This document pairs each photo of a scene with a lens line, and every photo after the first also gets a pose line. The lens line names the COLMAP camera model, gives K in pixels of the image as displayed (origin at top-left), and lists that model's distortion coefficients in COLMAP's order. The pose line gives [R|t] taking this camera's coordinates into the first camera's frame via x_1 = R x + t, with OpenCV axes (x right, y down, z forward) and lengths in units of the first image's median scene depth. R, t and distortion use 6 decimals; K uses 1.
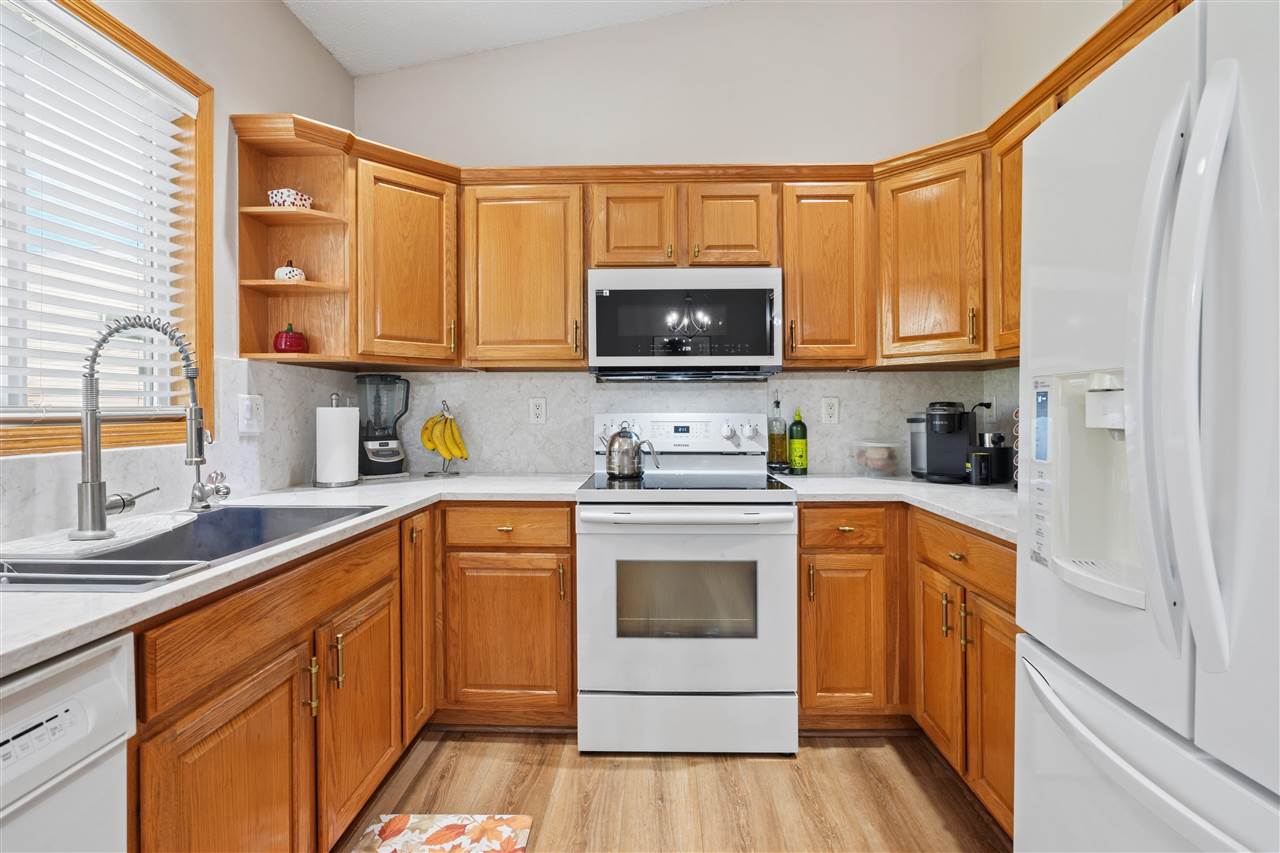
lens RADIAL K [[591.6, 0, 636.5], [0, 591.6, 410.1], [0, 0, 1]] dist [-0.015977, -0.000065]
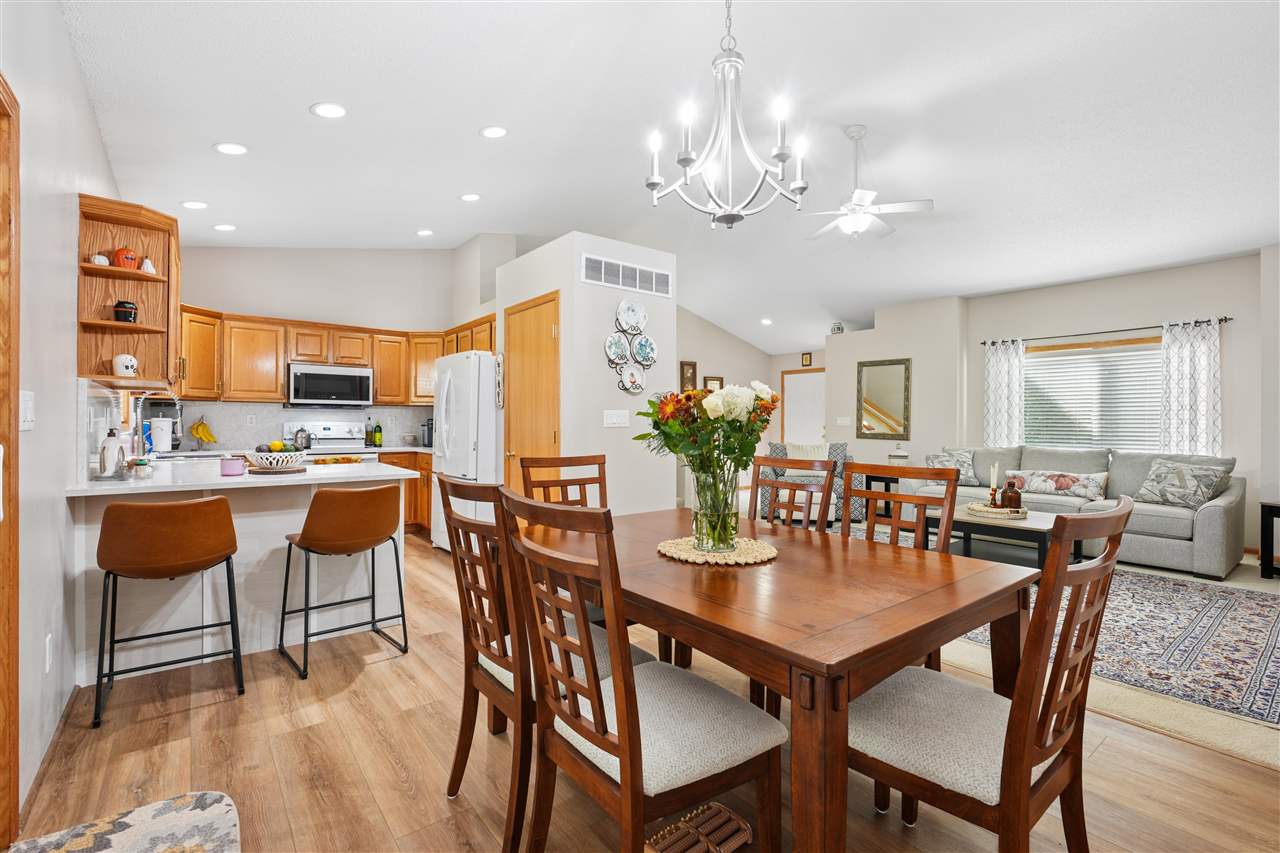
lens RADIAL K [[586.6, 0, 640.0], [0, 586.6, 419.1], [0, 0, 1]] dist [-0.000612, -0.000019]
pose [[0.766208, 0.010274, 0.642511, -0.501656], [-0.009105, 0.999945, -0.005133, -0.006538], [-0.642529, -0.001917, 0.766259, -1.711803]]
